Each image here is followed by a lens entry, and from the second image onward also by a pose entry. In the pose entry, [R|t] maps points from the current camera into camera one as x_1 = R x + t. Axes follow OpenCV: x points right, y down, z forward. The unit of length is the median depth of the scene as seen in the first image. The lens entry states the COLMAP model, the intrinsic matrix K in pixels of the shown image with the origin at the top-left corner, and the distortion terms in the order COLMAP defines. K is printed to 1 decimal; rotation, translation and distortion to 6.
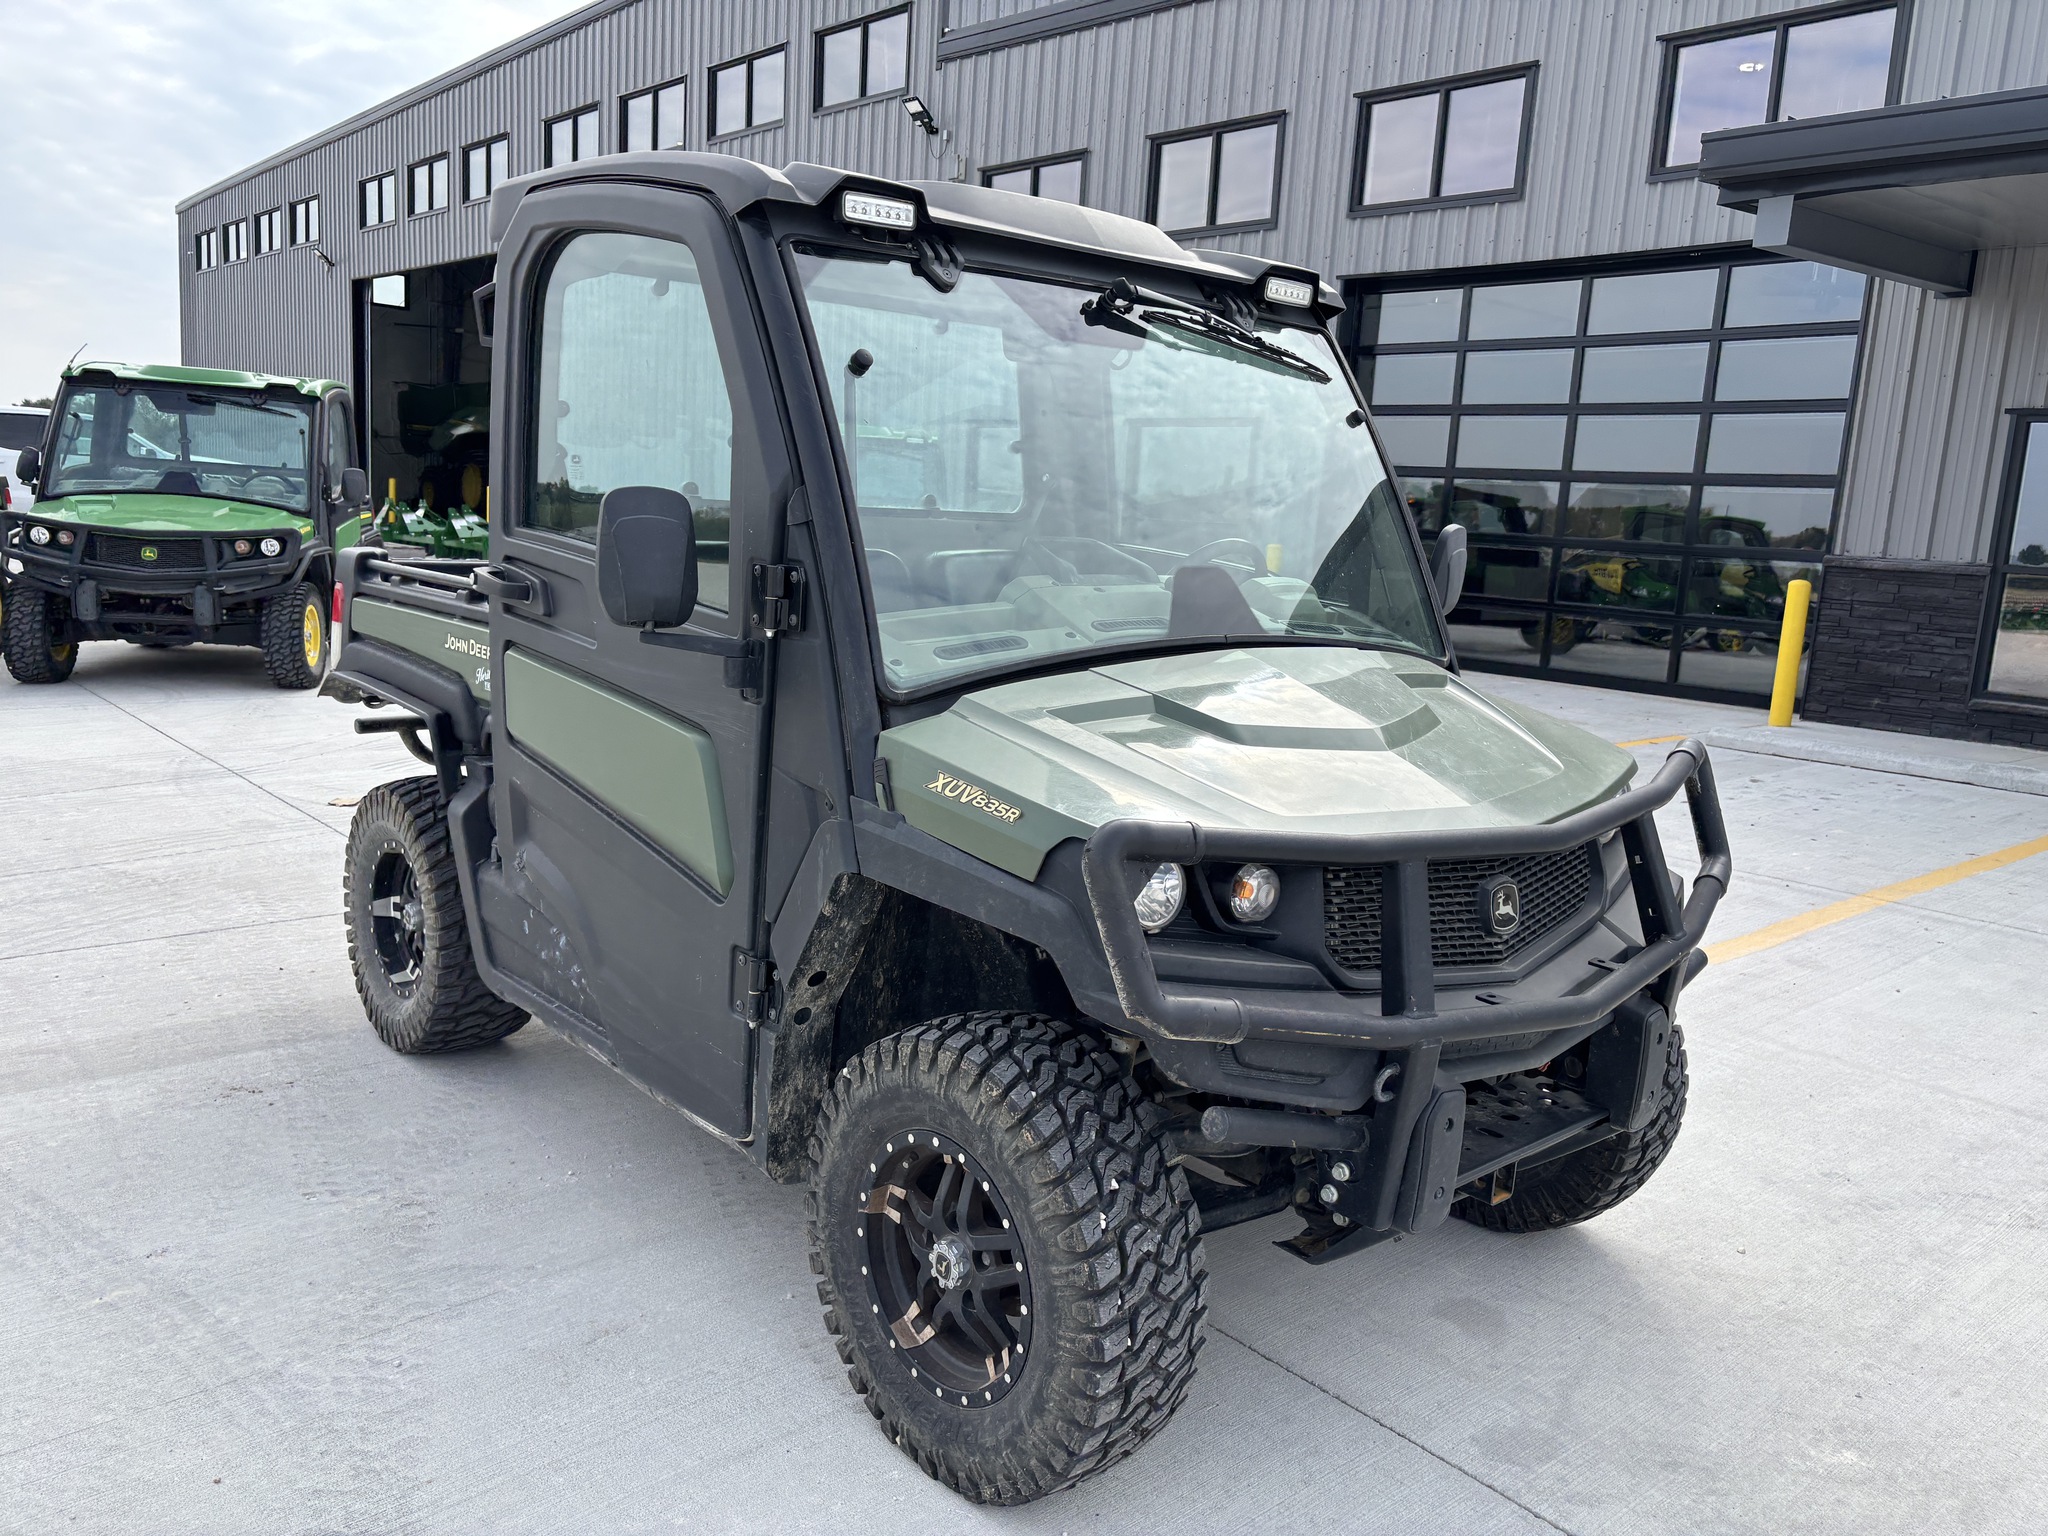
lens RADIAL K [[1564.5, 0, 1035.4], [0, 1564.5, 745.9], [0, 0, 1]] dist [0.032538, -0.027354]
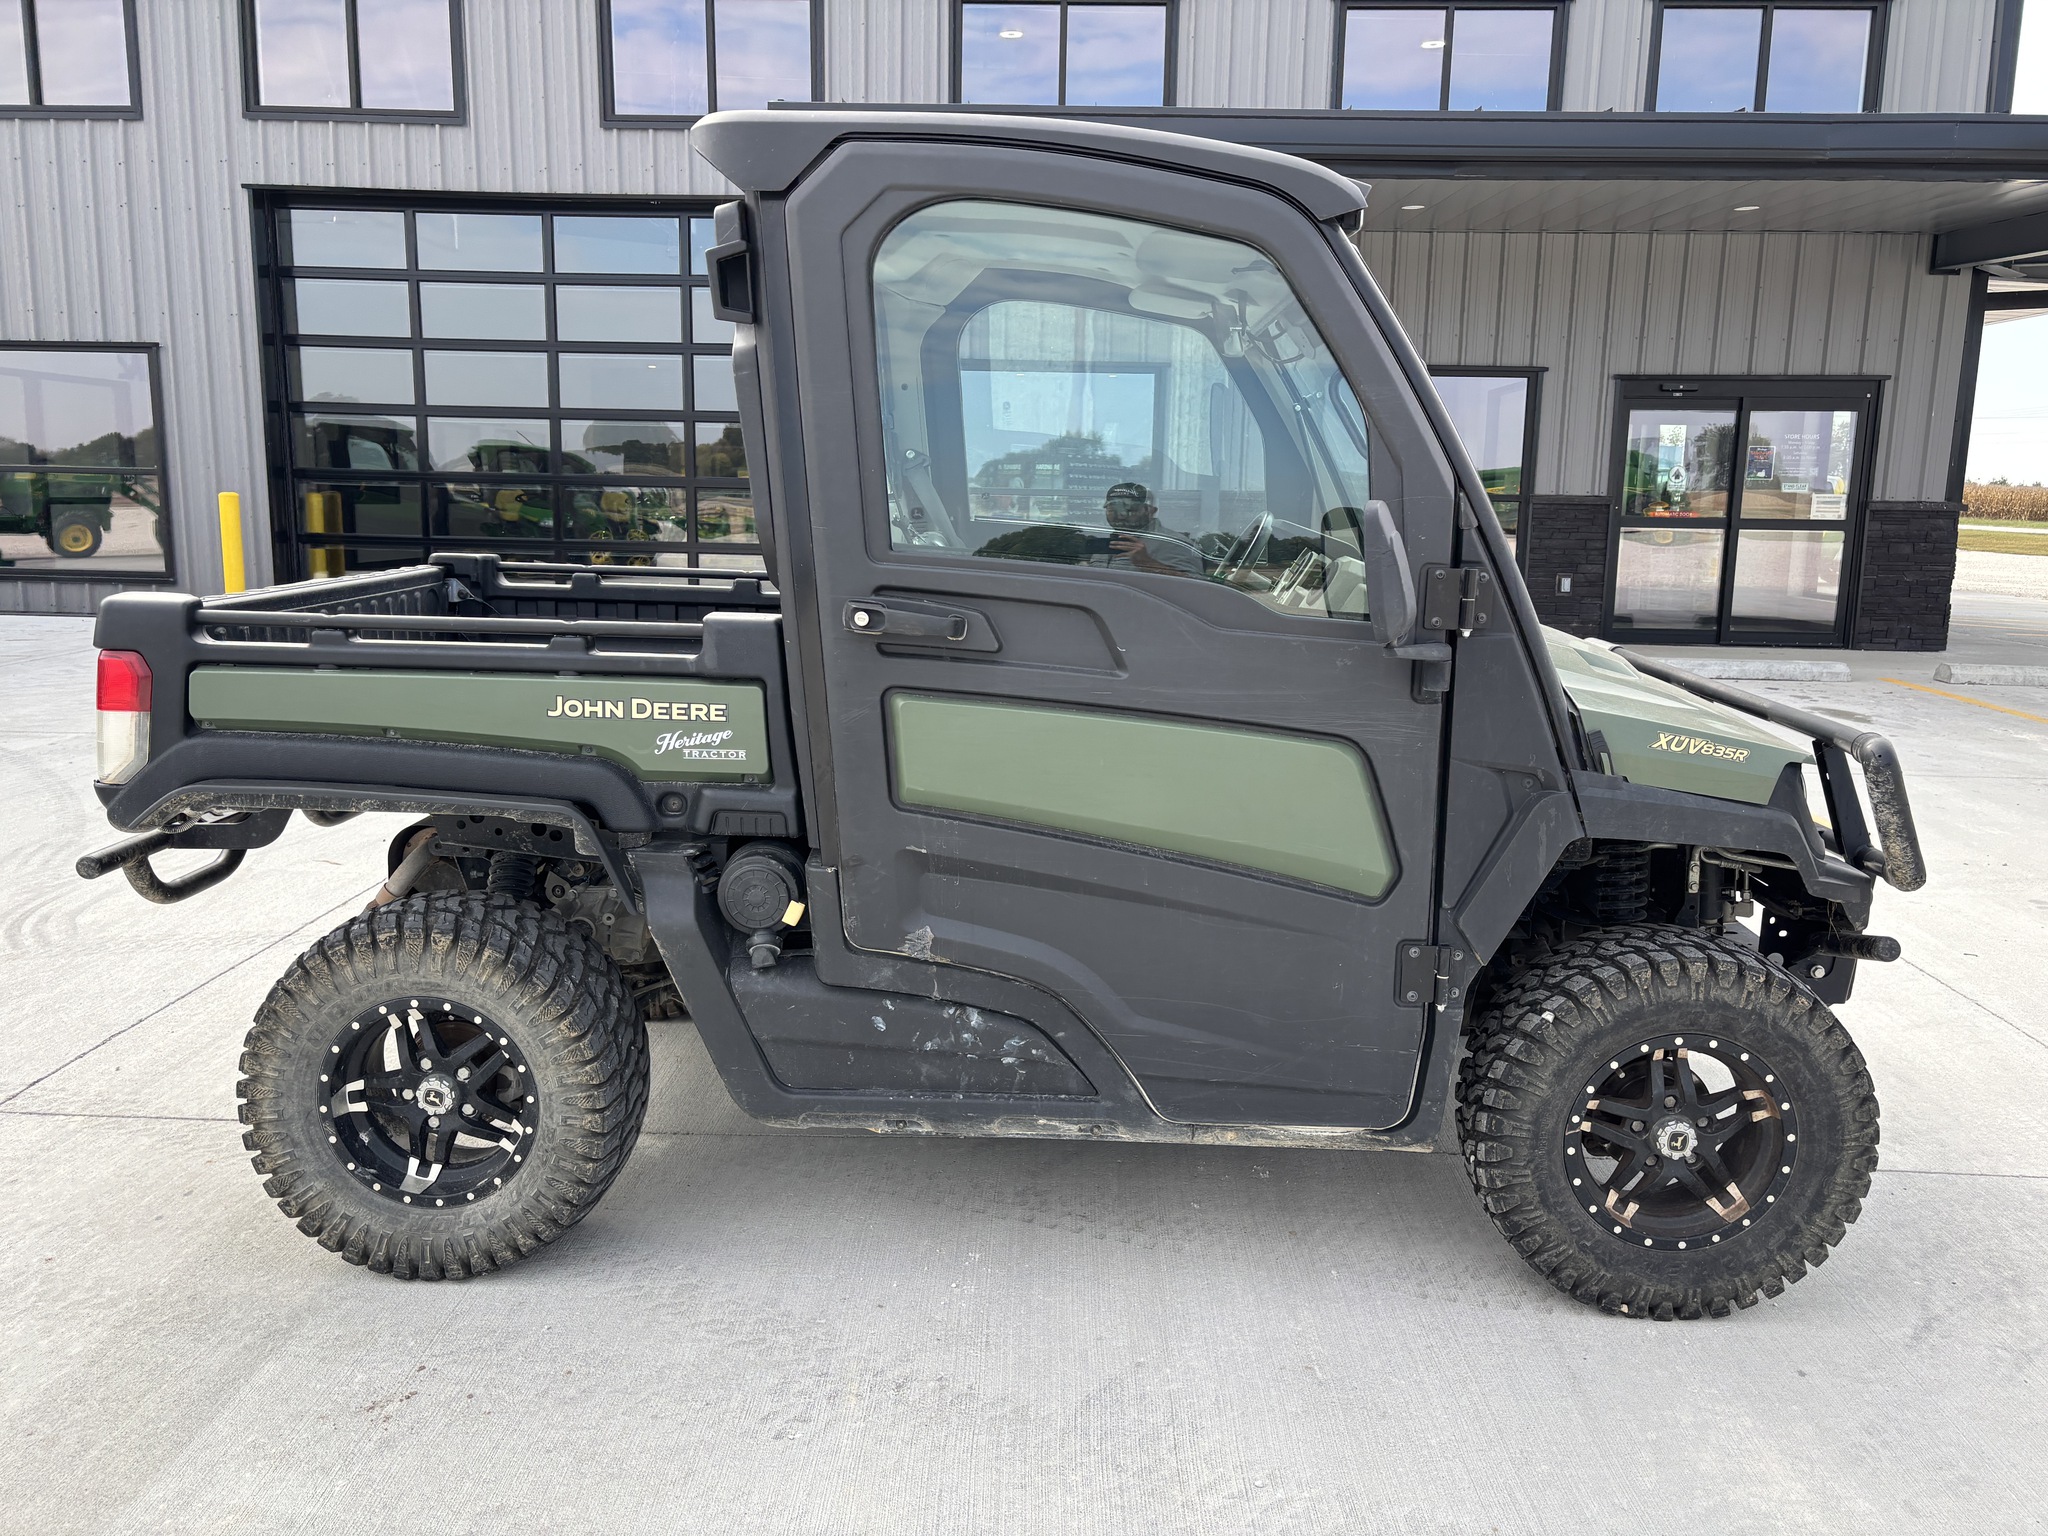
lens RADIAL K [[1511.7, 0, 1024.0], [0, 1511.7, 768.0], [0, 0, 1]] dist [0.108694, -0.137099]
pose [[0.683490, -0.177845, 0.707964, -0.210460], [0.130569, 0.984011, 0.121134, -0.027625], [-0.718187, 0.009644, 0.695783, 0.096981]]
